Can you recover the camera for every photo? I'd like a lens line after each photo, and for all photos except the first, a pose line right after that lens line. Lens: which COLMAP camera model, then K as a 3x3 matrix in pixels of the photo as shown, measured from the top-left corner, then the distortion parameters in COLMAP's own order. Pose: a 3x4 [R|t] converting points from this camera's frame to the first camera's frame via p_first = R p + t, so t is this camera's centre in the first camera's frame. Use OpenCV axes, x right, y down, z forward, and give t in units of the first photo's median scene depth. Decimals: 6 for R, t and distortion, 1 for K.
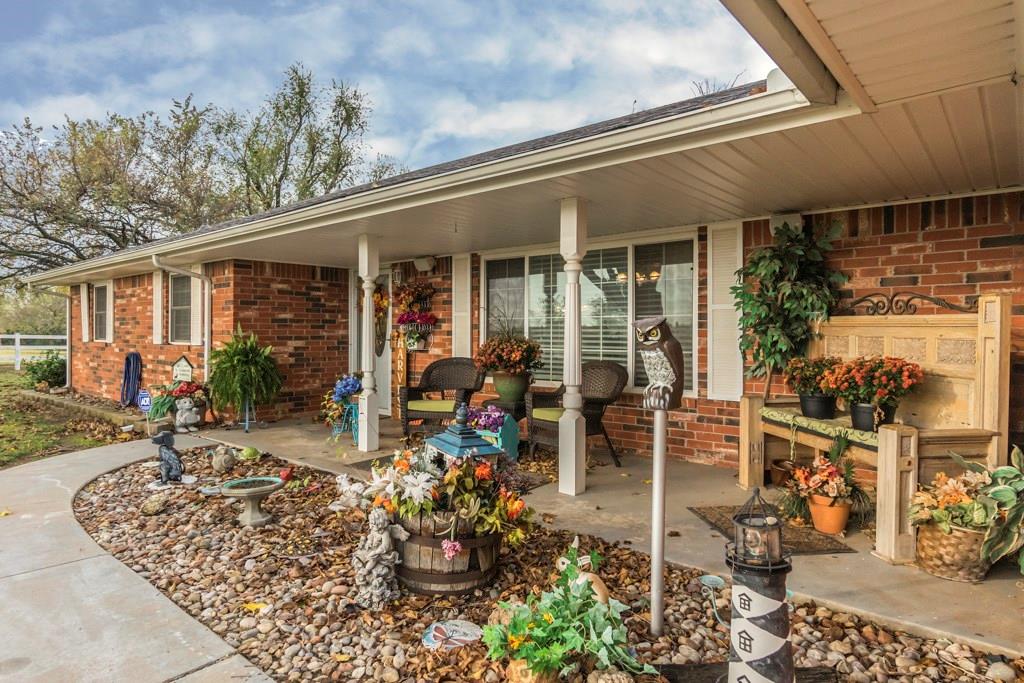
lens RADIAL K [[609.8, 0, 508.8], [0, 609.8, 340.3], [0, 0, 1]] dist [-0.002420, -0.000232]
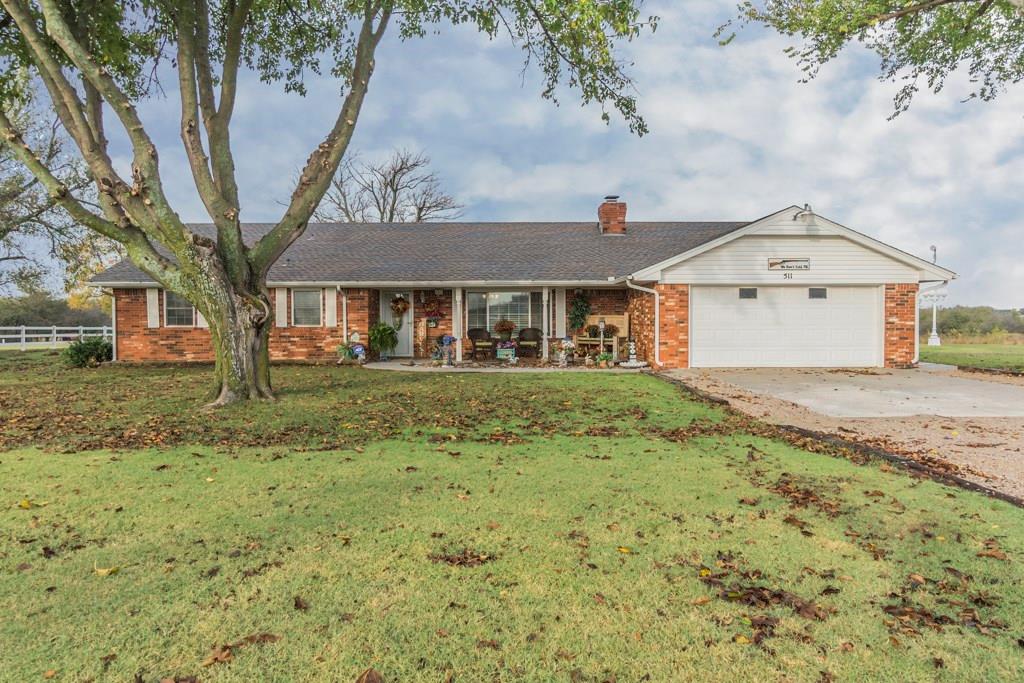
lens RADIAL K [[657.4, 0, 514.9], [0, 657.4, 338.3], [0, 0, 1]] dist [0.001771, 0.001321]
pose [[0.749599, -0.025797, 0.661390, -1.773281], [0.013382, 0.999627, 0.023824, 0.003675], [-0.661757, -0.009008, 0.749664, -1.272686]]
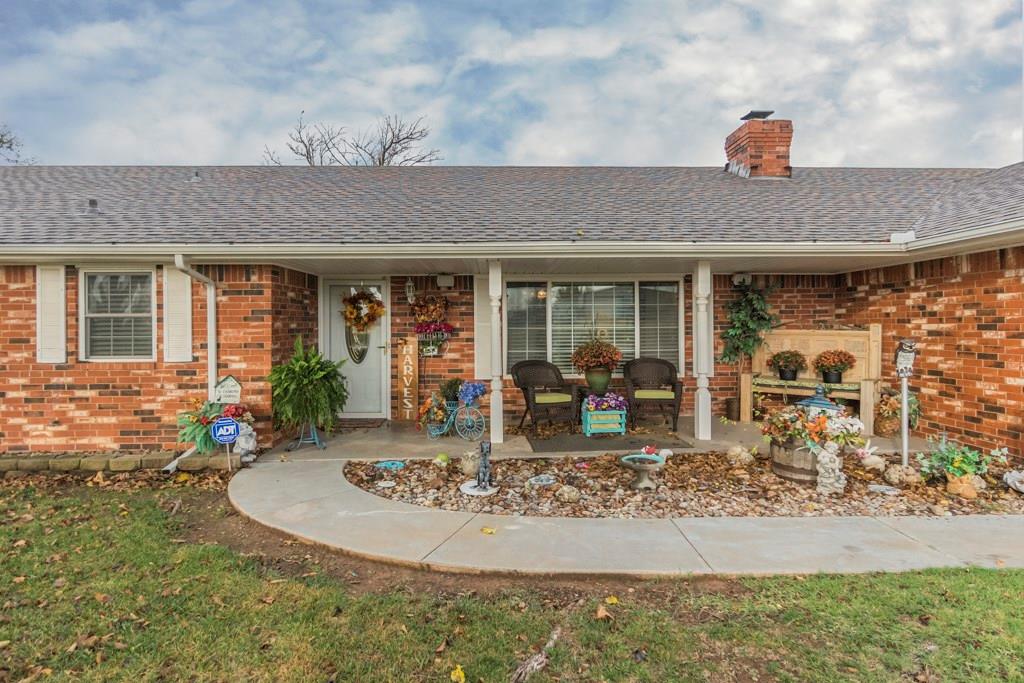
lens RADIAL K [[553.4, 0, 512.5], [0, 553.4, 330.5], [0, 0, 1]] dist [-0.003357, 0.000682]
pose [[0.734255, -0.013805, 0.678734, -0.799241], [0.016386, 0.999862, 0.002611, -0.033165], [-0.678676, 0.009205, 0.734380, 0.159150]]
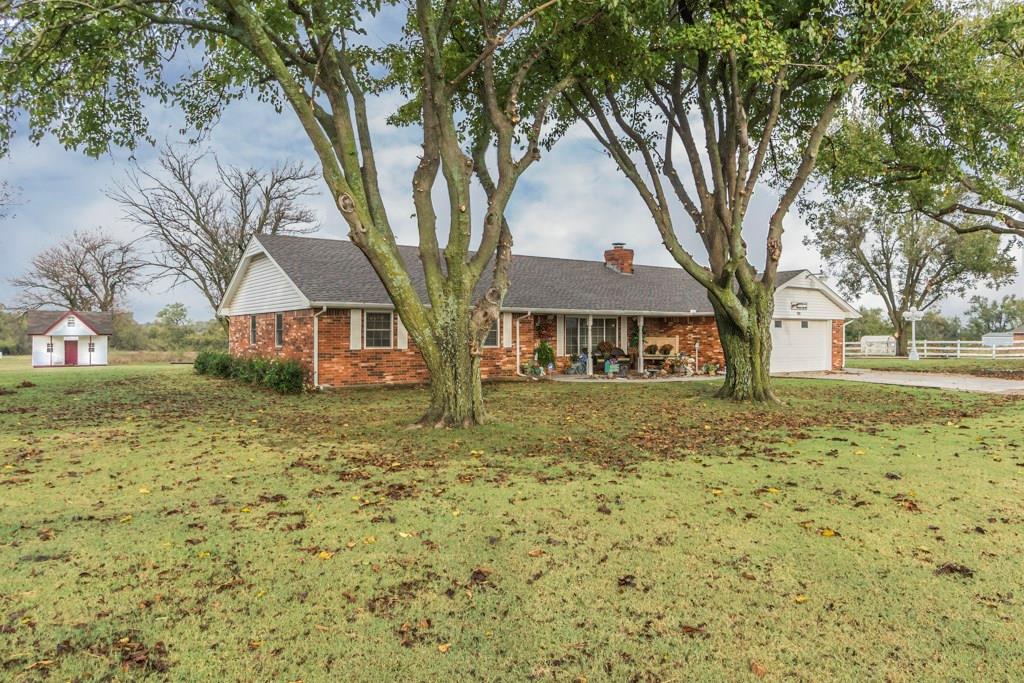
lens RADIAL K [[657.4, 0, 512.0], [0, 657.4, 340.6], [0, 0, 1]] dist [0.001771, 0.001321]
pose [[0.252780, -0.014292, 0.967418, -3.392034], [0.008871, 0.999883, 0.012453, -0.056112], [-0.967483, 0.005434, 0.252877, 0.409915]]
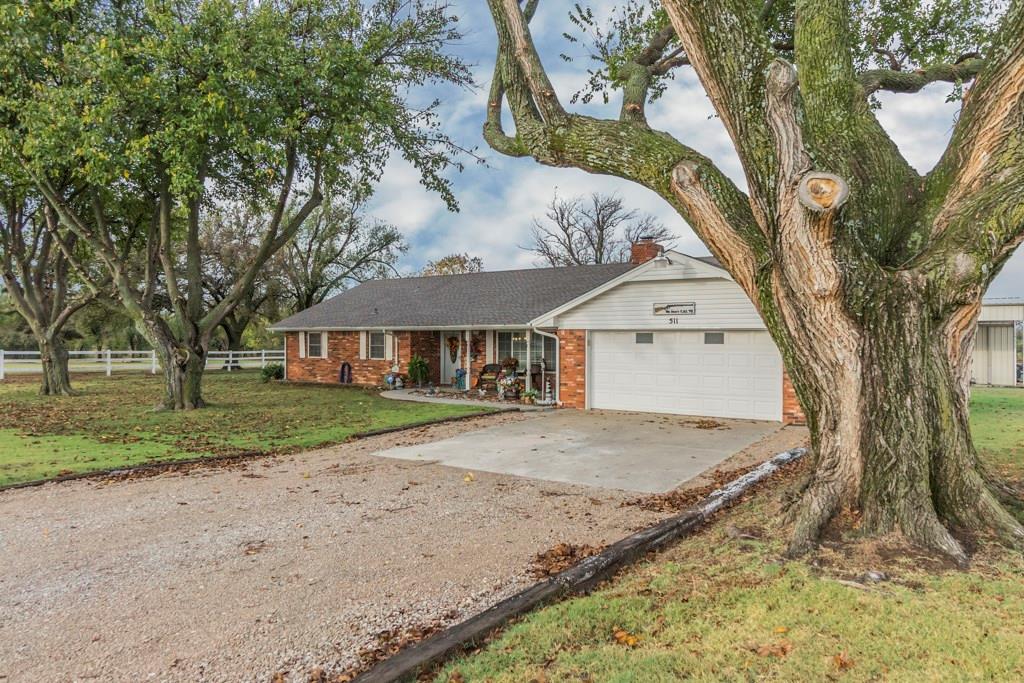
lens RADIAL K [[657.4, 0, 510.0], [0, 657.4, 343.0], [0, 0, 1]] dist [0.001771, 0.001321]
pose [[0.993264, -0.004157, 0.115801, -0.365410], [0.004494, 0.999986, -0.002648, -0.067249], [-0.115789, 0.003151, 0.993269, -2.329082]]
